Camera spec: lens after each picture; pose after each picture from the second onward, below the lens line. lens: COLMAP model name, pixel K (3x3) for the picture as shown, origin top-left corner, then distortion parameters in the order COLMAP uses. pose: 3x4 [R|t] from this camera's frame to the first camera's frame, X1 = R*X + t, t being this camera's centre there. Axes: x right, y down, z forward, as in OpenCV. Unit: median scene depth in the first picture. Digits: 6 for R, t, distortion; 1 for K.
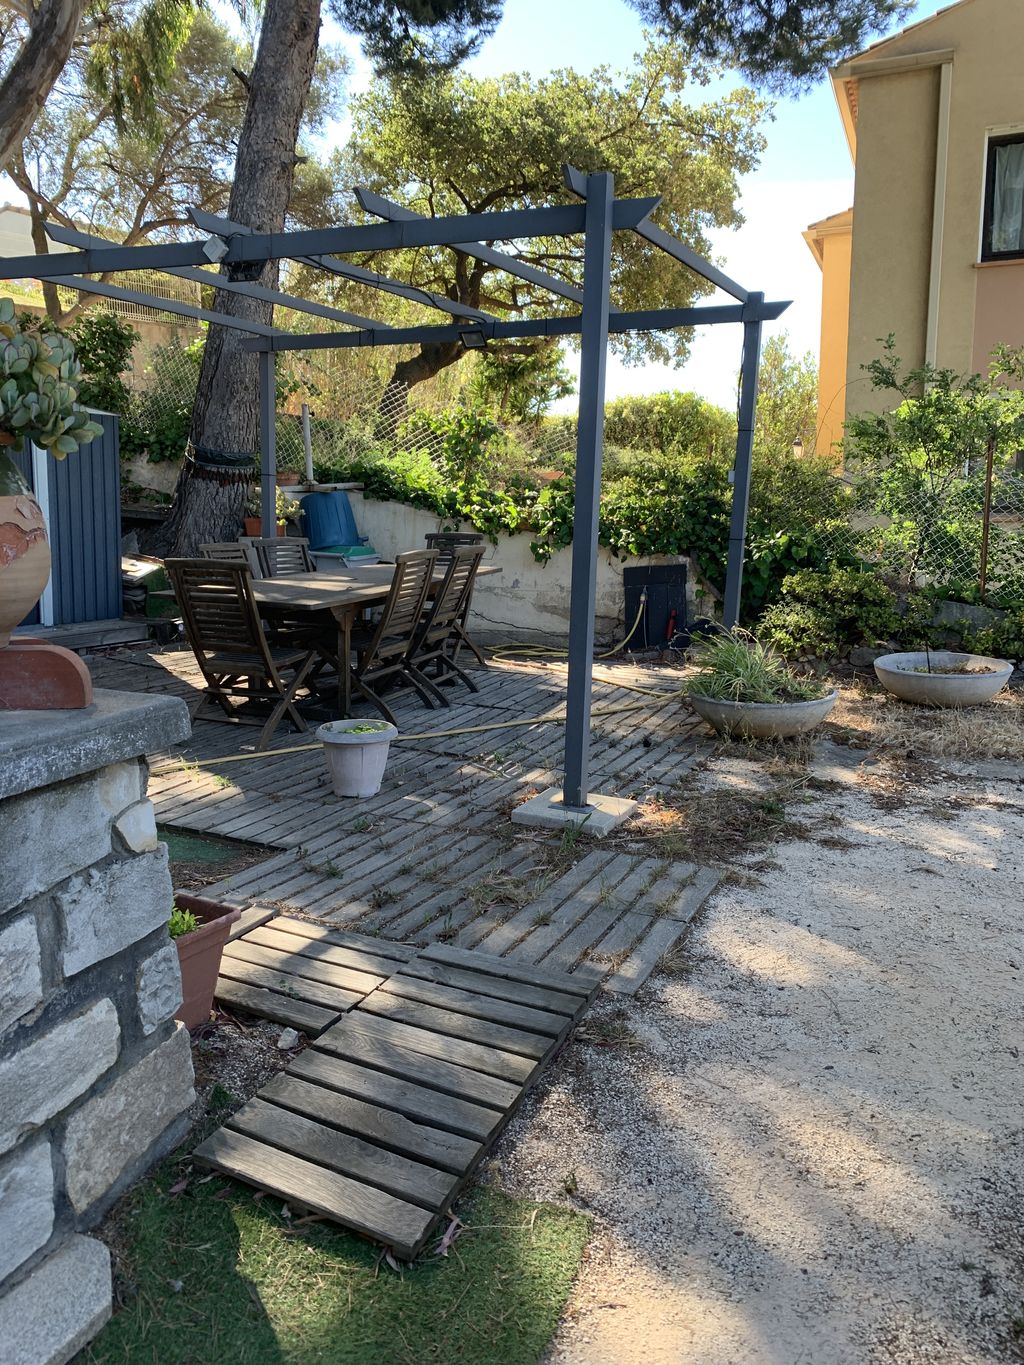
lens RADIAL K [[1037.0, 0, 513.8], [0, 1037.0, 683.2], [0, 0, 1]] dist [0.014568, 0.002841]
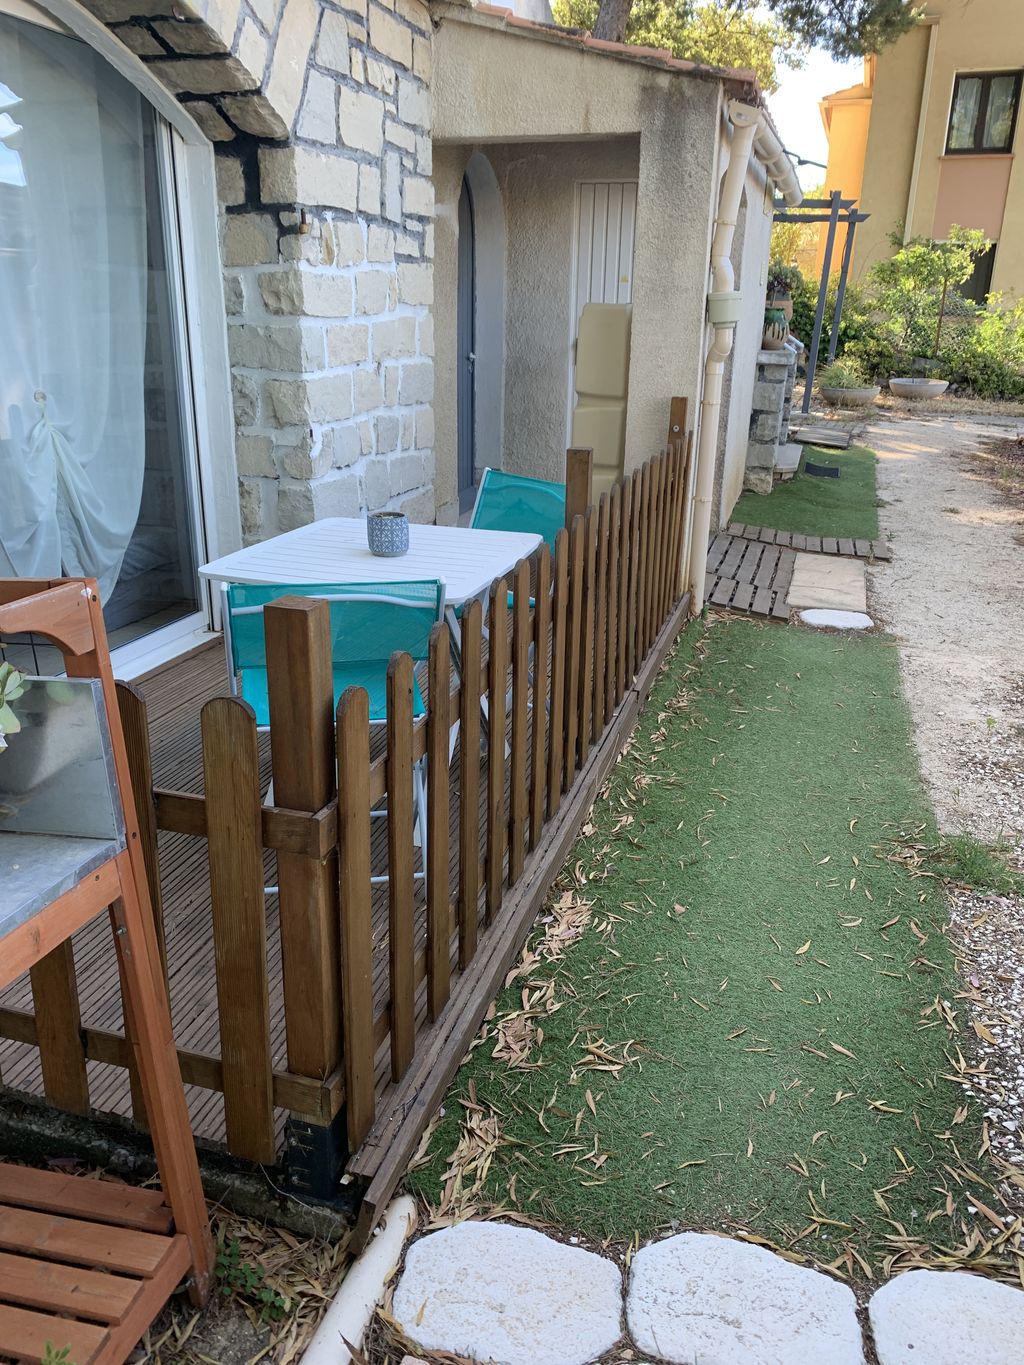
lens RADIAL K [[1037.0, 0, 509.8], [0, 1037.0, 678.7], [0, 0, 1]] dist [0.014568, 0.002841]
pose [[0.997068, -0.000286, 0.076521, -0.537232], [-0.013091, 0.984615, 0.174246, 0.193604], [-0.075394, -0.174737, 0.981724, -1.052060]]
